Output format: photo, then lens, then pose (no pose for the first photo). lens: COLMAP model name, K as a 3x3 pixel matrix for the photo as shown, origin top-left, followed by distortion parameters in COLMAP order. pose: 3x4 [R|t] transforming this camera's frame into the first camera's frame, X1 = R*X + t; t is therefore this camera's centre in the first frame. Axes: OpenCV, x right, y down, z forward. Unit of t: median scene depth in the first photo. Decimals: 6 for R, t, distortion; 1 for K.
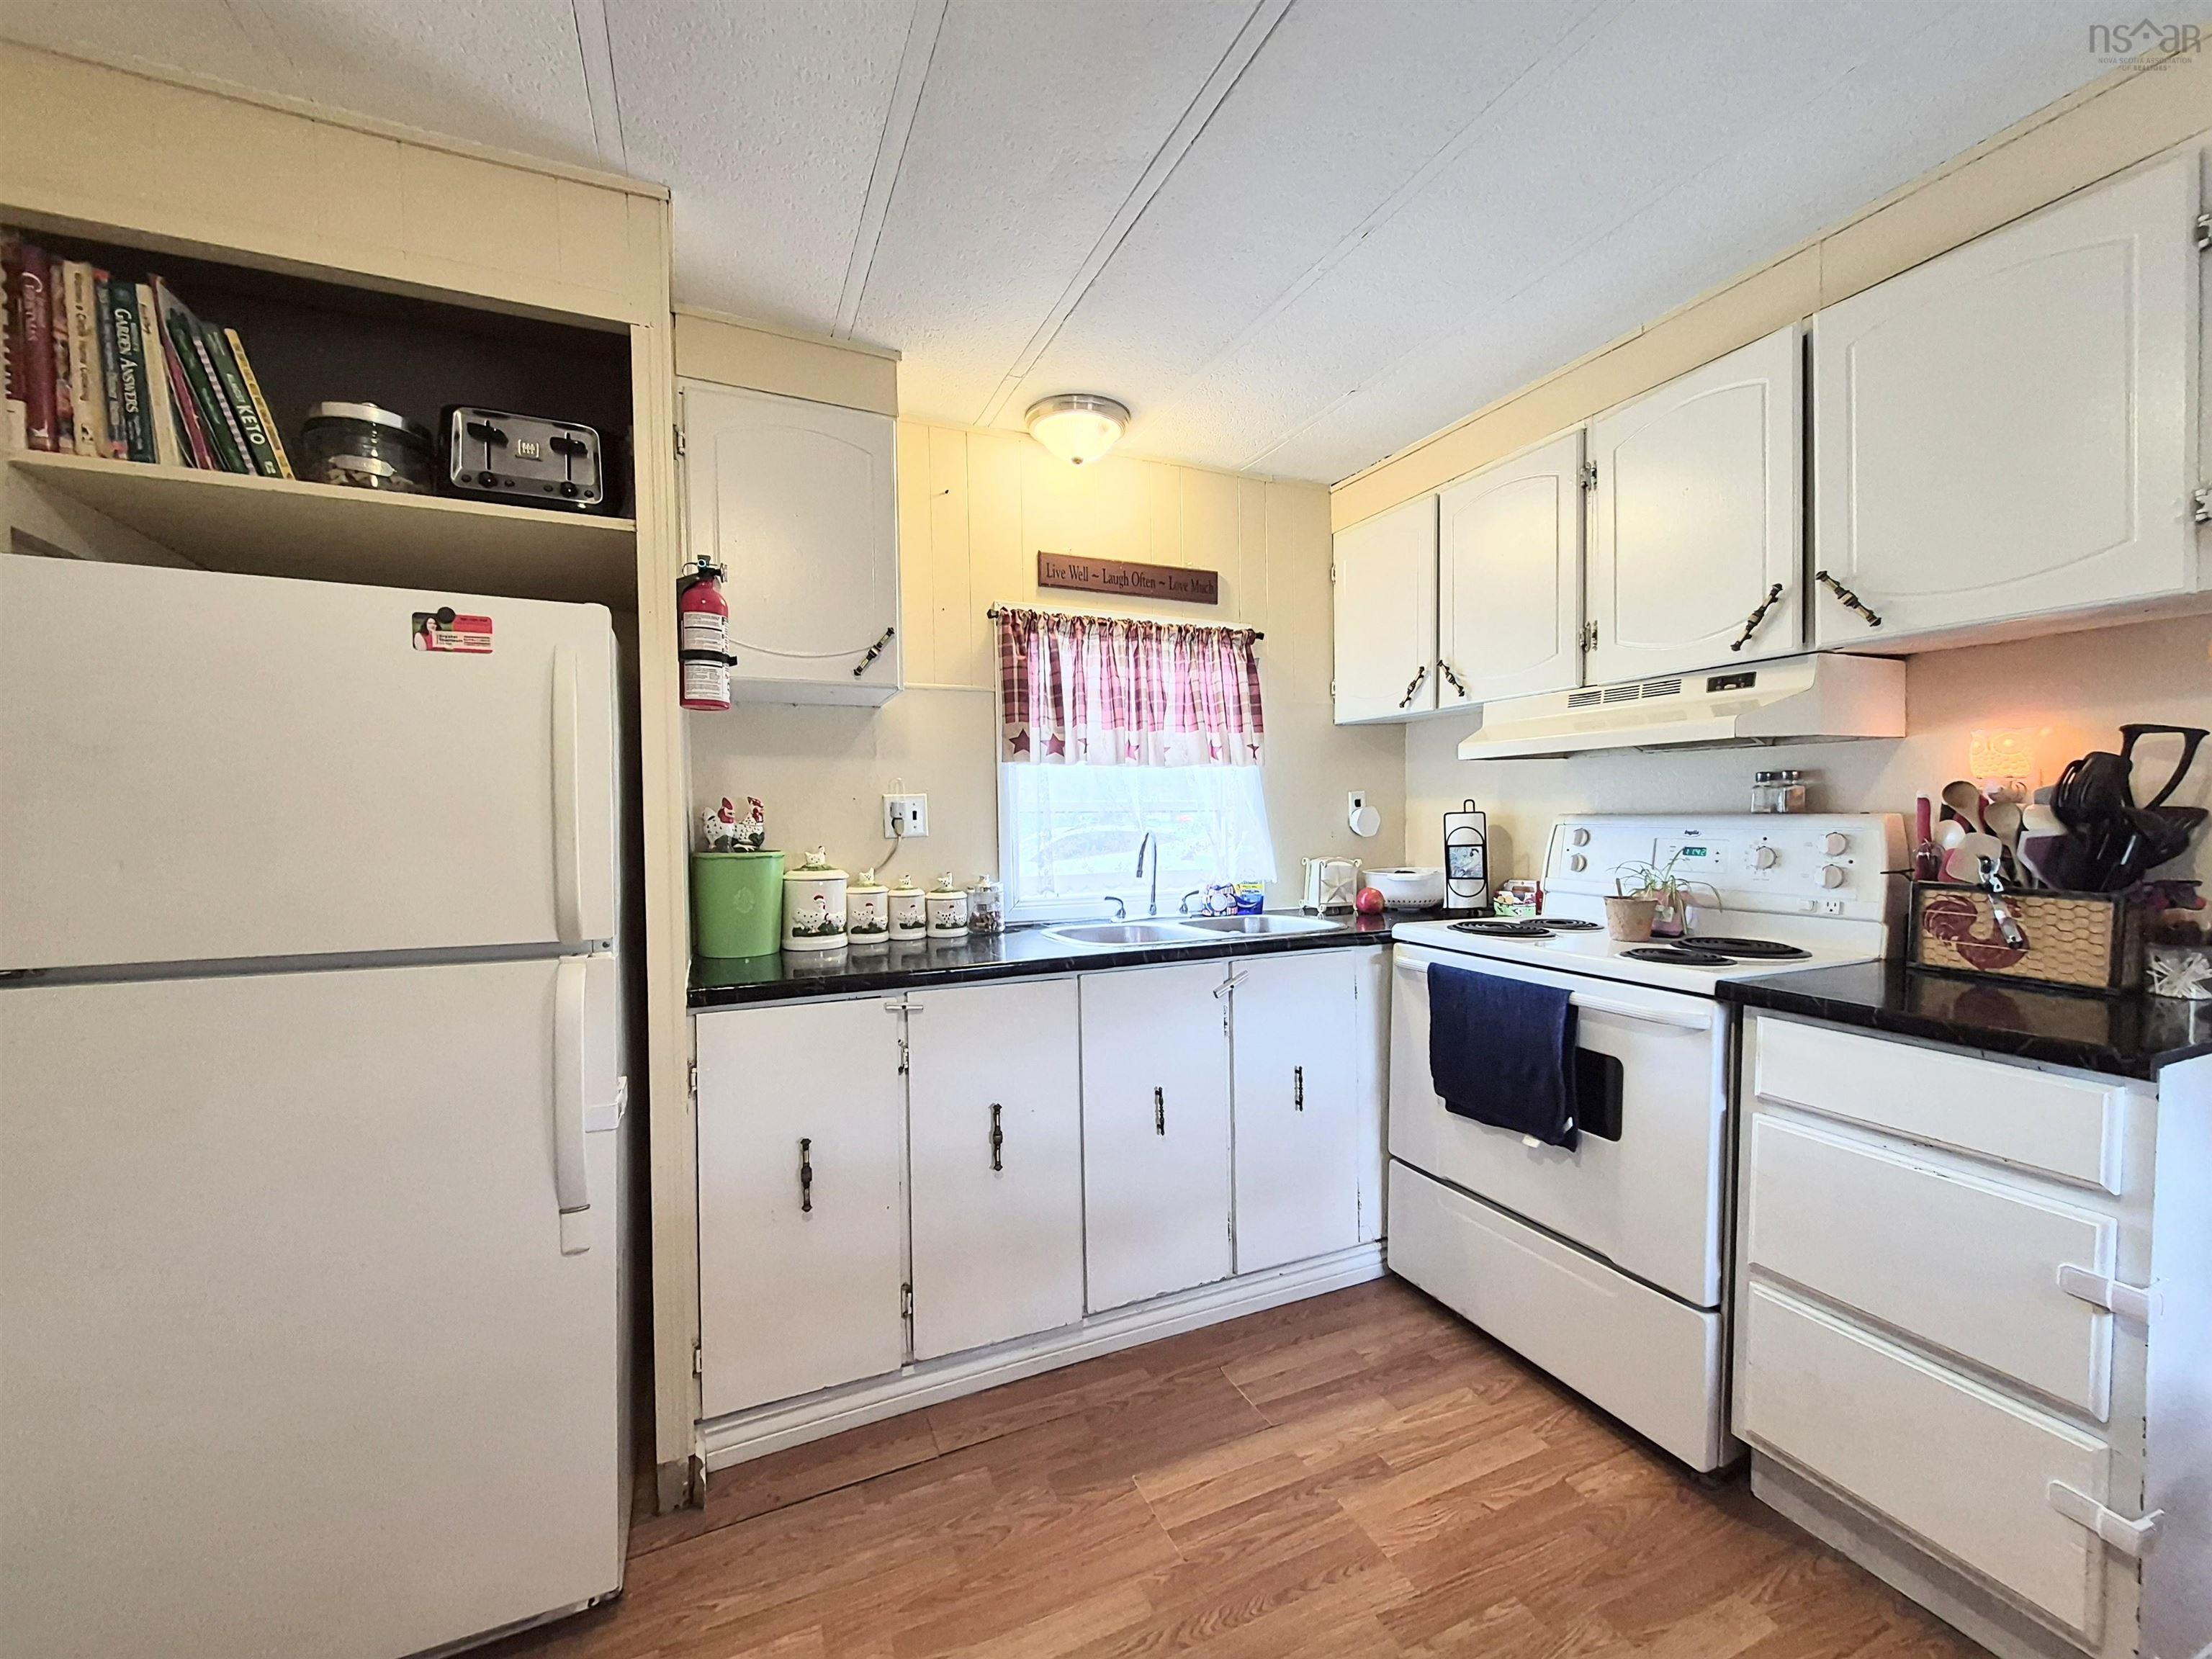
lens RADIAL K [[853.4, 0, 1106.0], [0, 853.4, 829.5], [0, 0, 1]] dist [0.004468, -0.002006]
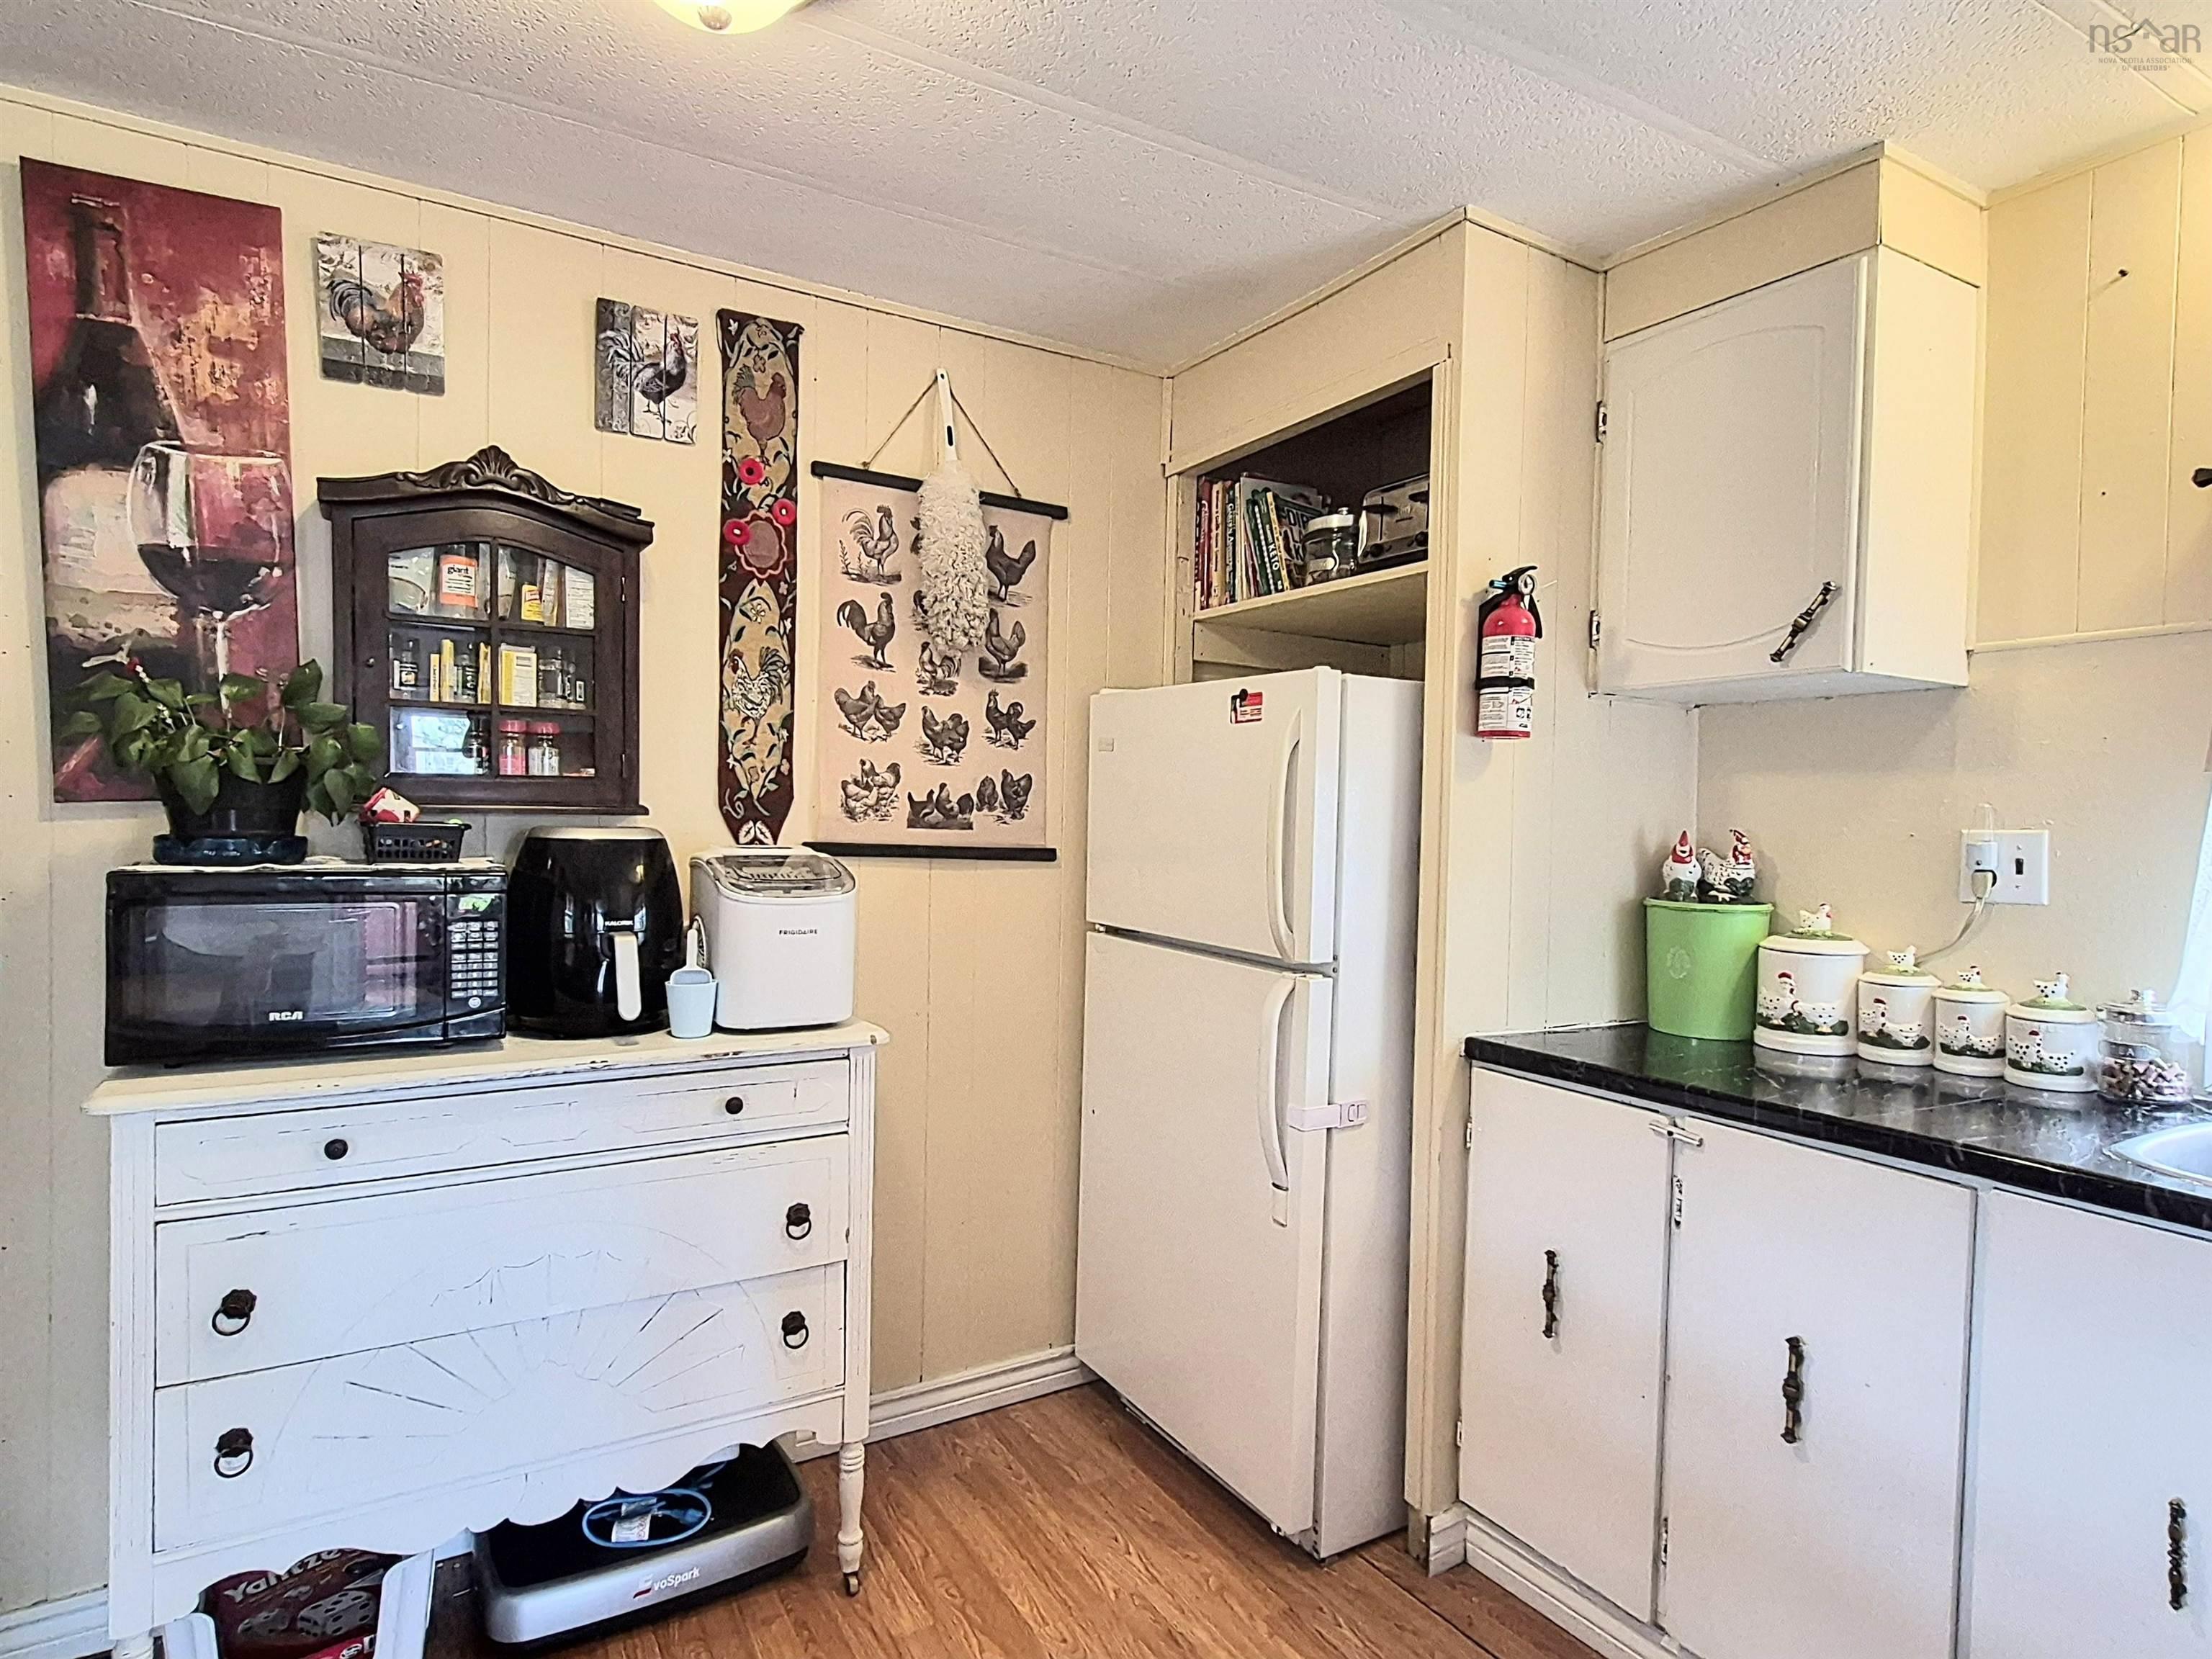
lens RADIAL K [[1217.7, 0, 1106.0], [0, 1217.7, 829.5], [0, 0, 1]] dist [-0.001250, -0.000262]
pose [[0.130280, 0.027008, -0.991109, 0.646765], [-0.033423, 0.999180, 0.022835, -0.050565], [0.990914, 0.030151, 0.131076, 0.346023]]
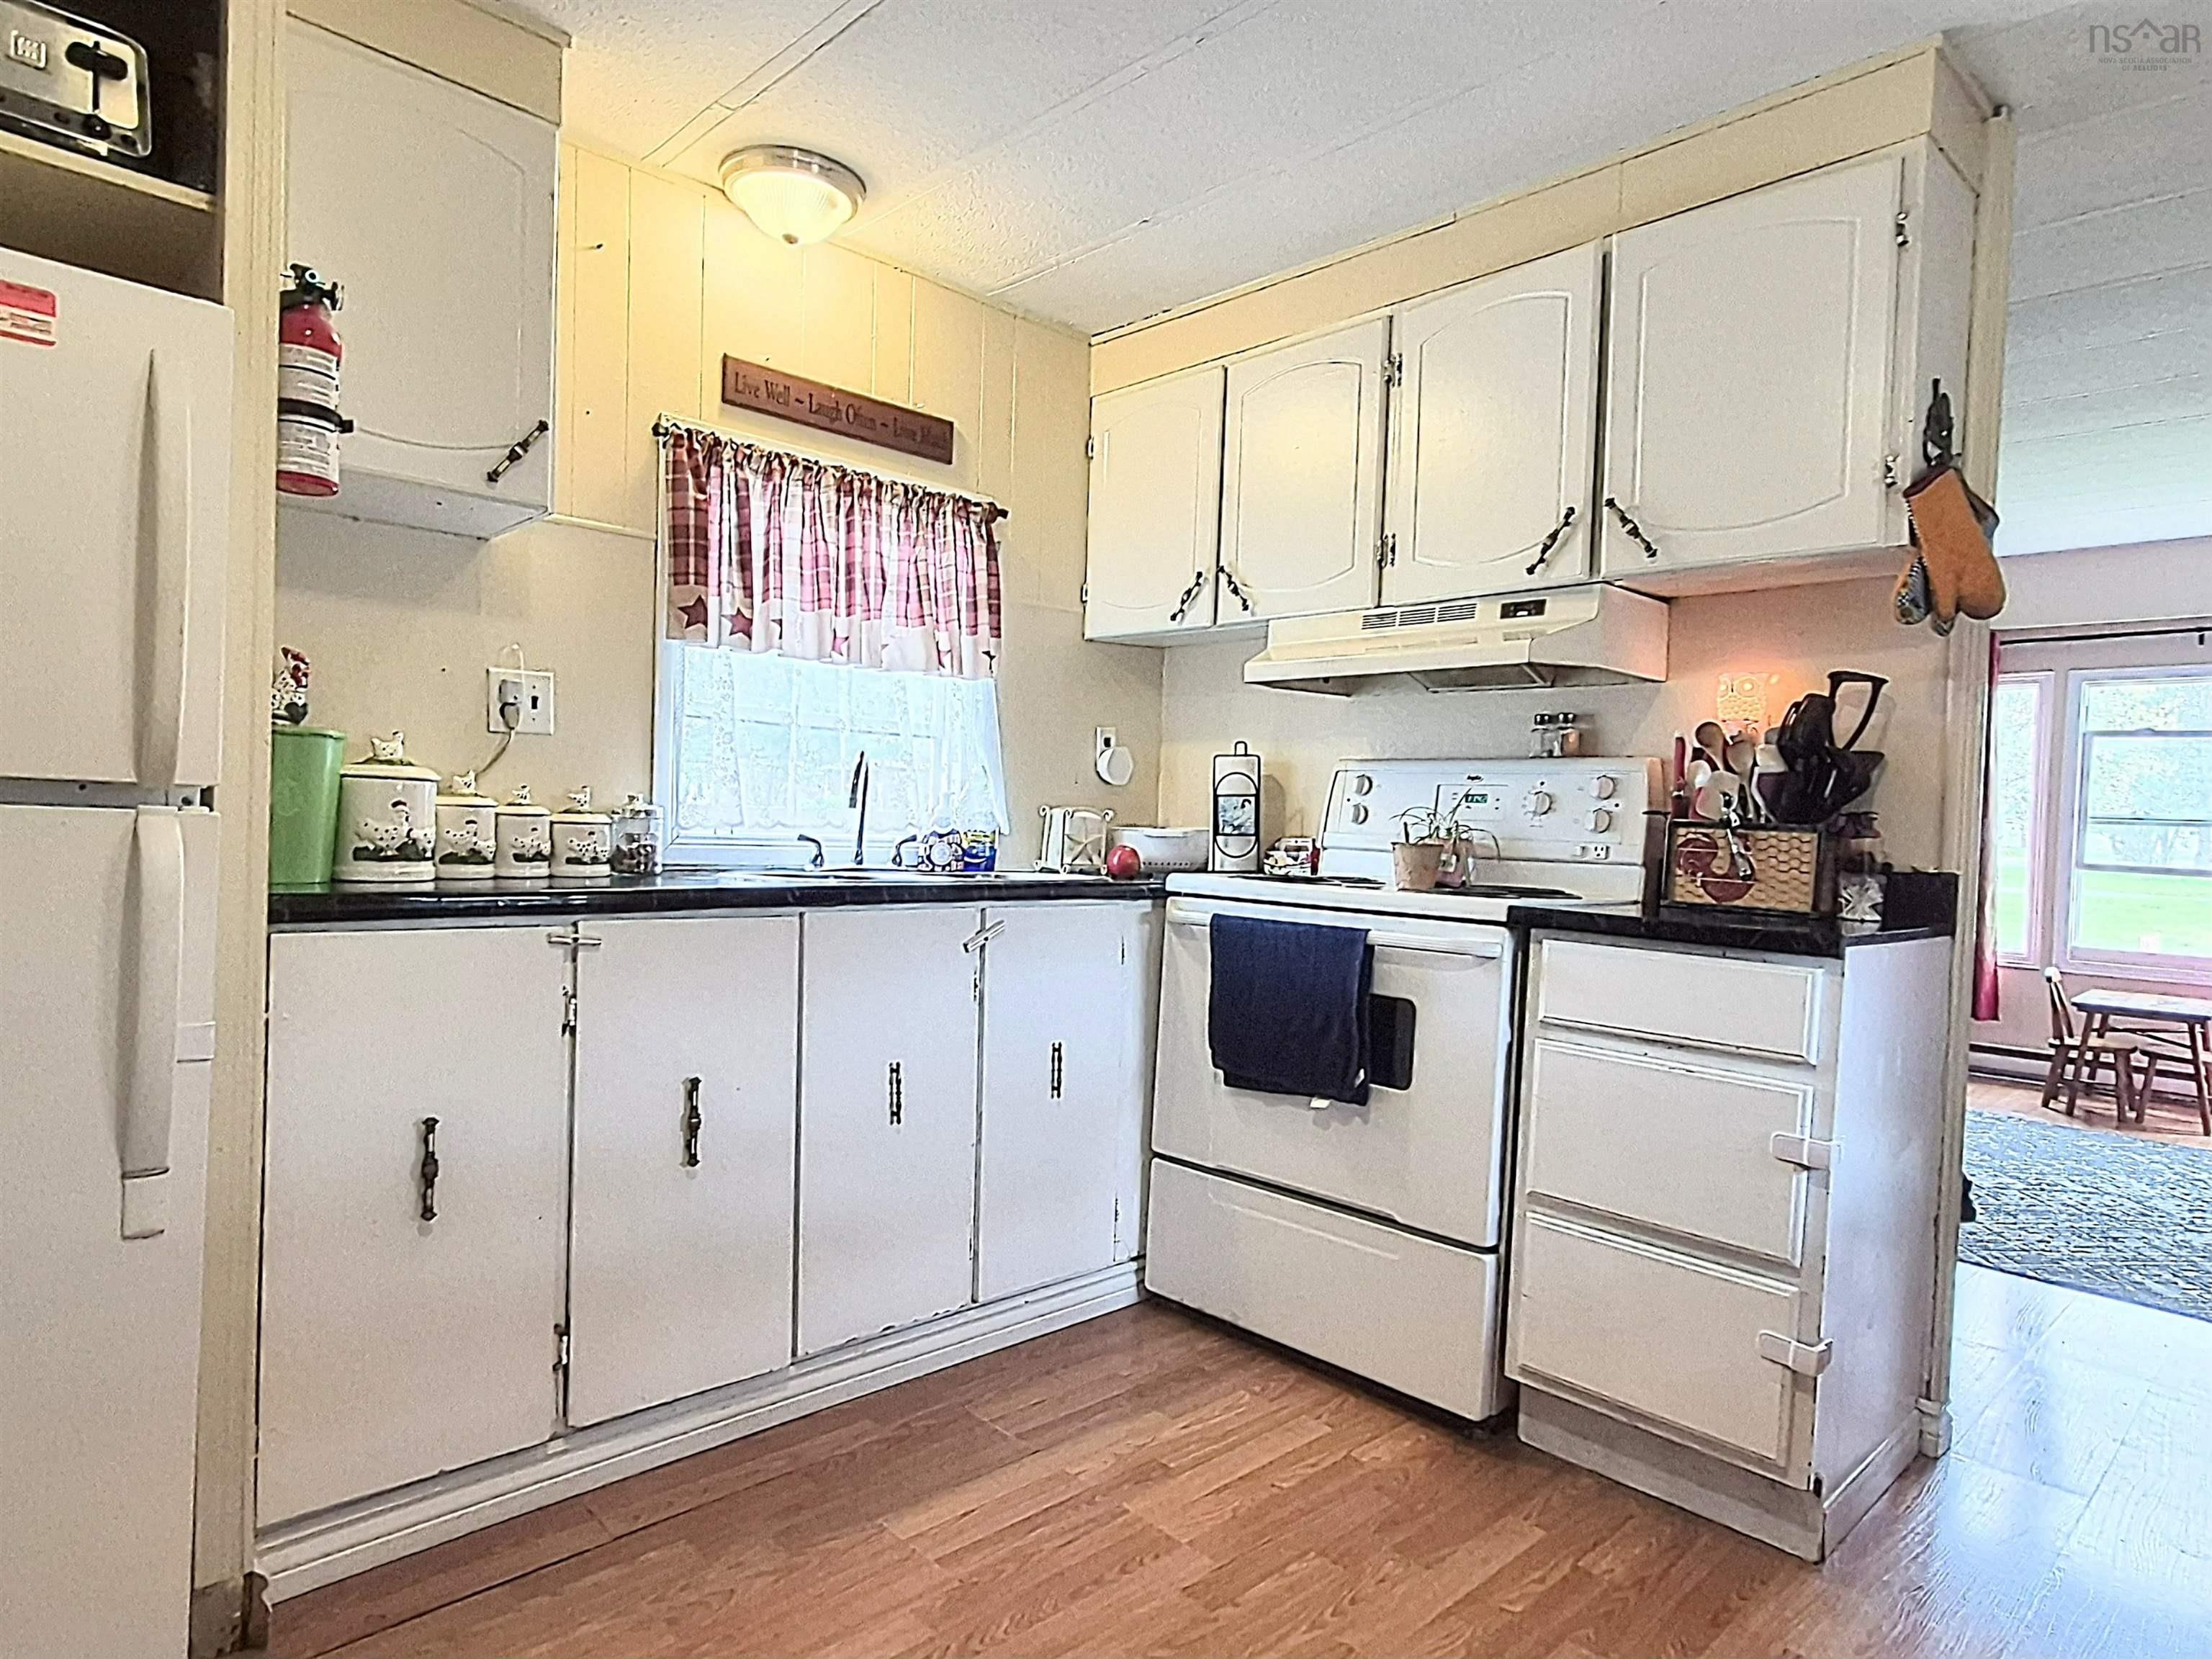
lens RADIAL K [[1226.8, 0, 1106.0], [0, 1226.8, 829.5], [0, 0, 1]] dist [0.002255, 0.000466]
pose [[0.940134, 0.034958, 0.339006, -0.153189], [-0.036297, 0.999338, -0.002390, 0.090686], [-0.338865, -0.010058, 0.940781, -0.122408]]
